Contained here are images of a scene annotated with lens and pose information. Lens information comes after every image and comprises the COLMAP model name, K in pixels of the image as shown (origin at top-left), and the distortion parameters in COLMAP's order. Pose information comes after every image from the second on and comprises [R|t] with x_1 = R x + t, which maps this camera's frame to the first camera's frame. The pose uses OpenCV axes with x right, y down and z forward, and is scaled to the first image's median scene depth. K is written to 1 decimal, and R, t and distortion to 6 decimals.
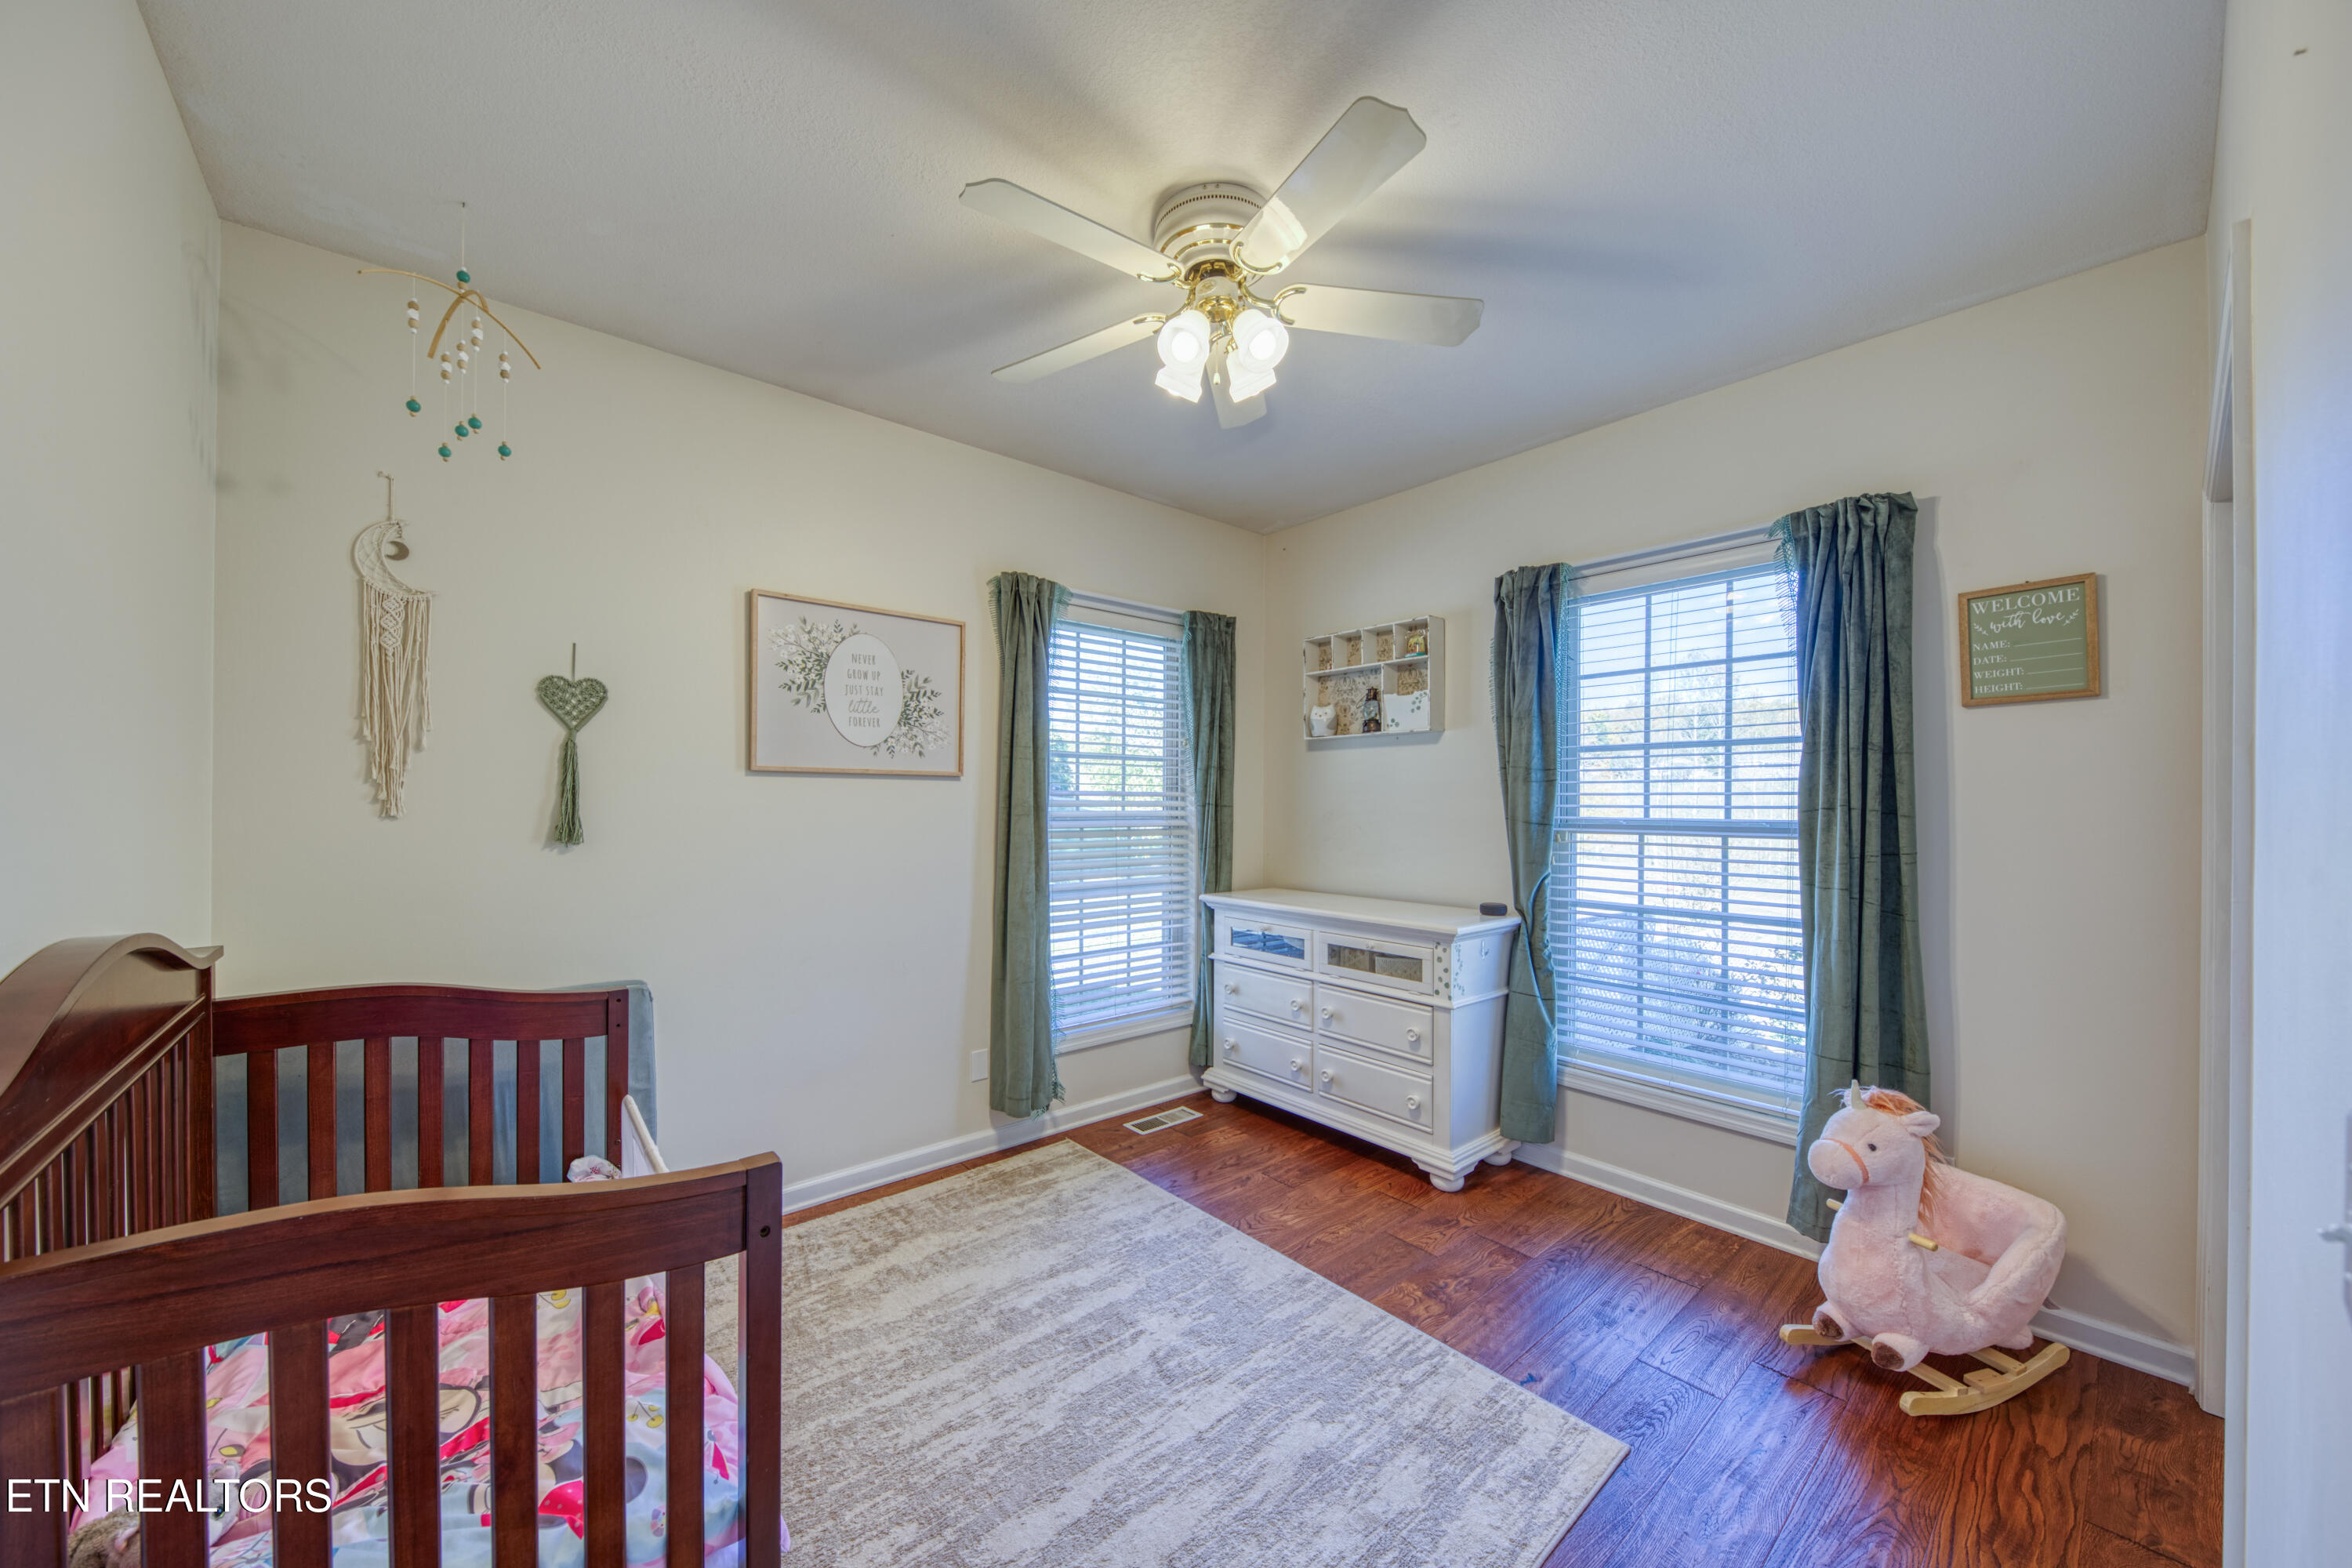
lens RADIAL K [[827.4, 0, 1175.8], [0, 827.4, 798.1], [0, 0, 1]] dist [0.001353, -0.000693]
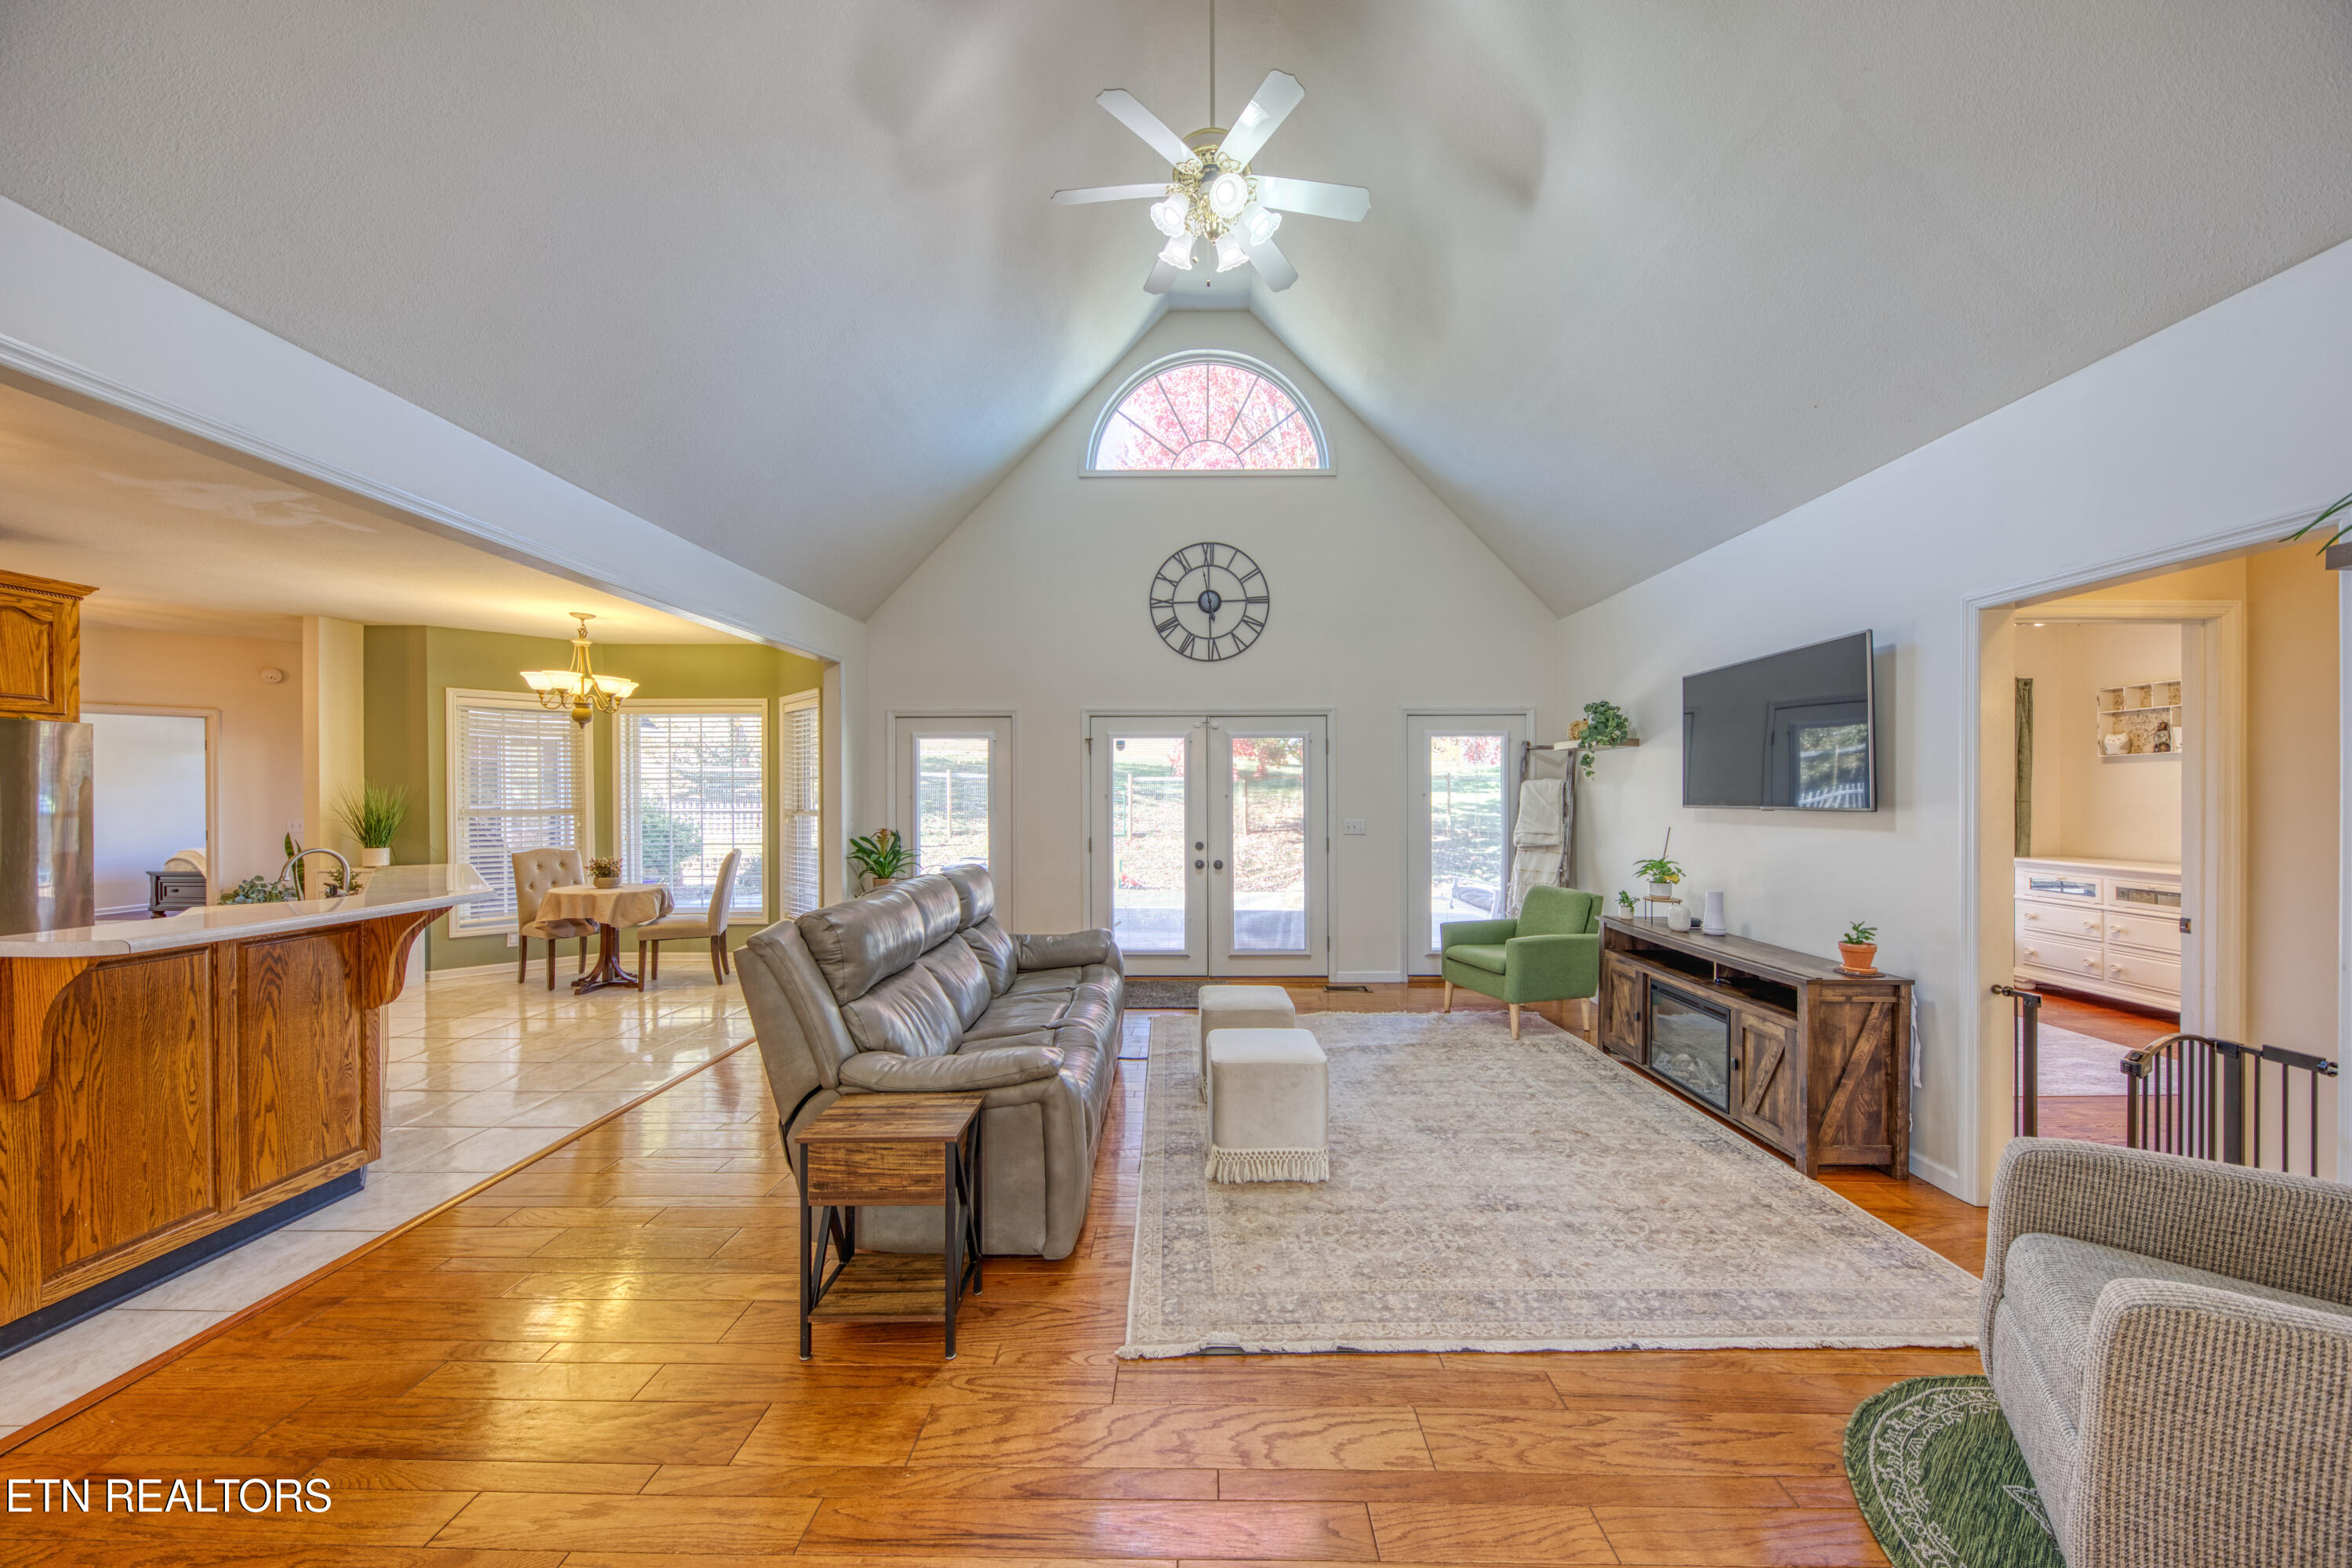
lens RADIAL K [[827.4, 0, 1192.5], [0, 827.4, 796.9], [0, 0, 1]] dist [0.001353, -0.000693]
pose [[0.755978, -0.005687, -0.654572, -0.109162], [0.007188, 0.999974, -0.000386, -0.010090], [0.654558, -0.004413, 0.755999, -1.273776]]
